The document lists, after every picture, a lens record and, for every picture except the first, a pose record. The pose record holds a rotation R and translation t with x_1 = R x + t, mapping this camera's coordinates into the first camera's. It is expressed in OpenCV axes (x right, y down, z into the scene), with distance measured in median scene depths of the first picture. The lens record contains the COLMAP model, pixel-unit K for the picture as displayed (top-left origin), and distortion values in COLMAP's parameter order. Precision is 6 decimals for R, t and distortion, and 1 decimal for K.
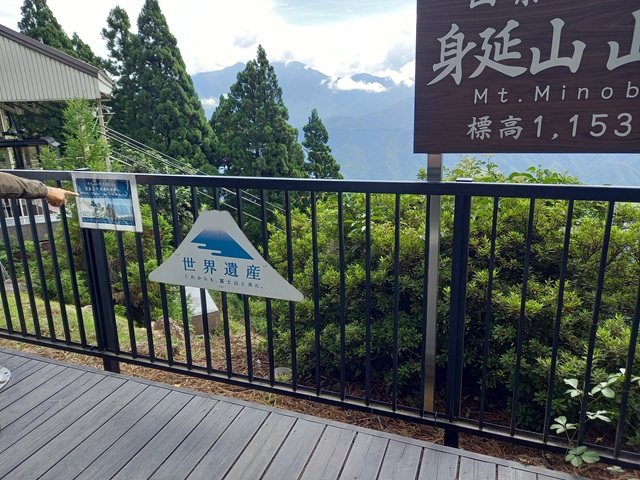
lens RADIAL K [[462.9, 0, 320.0], [0, 462.9, 240.0], [0, 0, 1]] dist [0.054204, -0.003436]
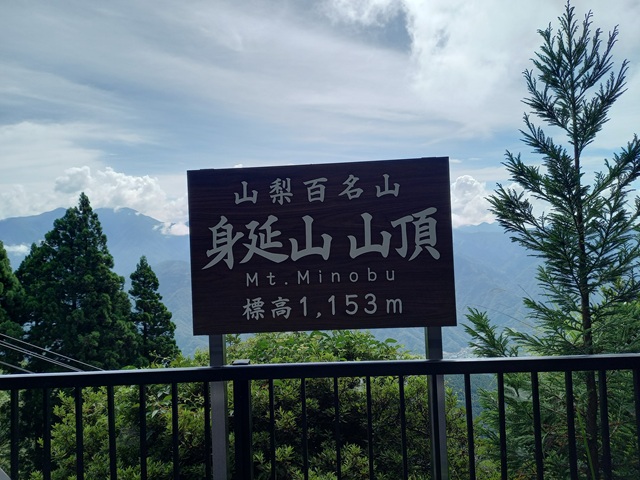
lens RADIAL K [[467.8, 0, 320.0], [0, 467.8, 240.0], [0, 0, 1]] dist [0.056672, -0.003985]
pose [[0.949856, -0.017881, 0.312176, 0.150913], [0.104068, 0.959526, -0.261688, -0.093512], [-0.294862, 0.281053, 0.913272, -0.042752]]
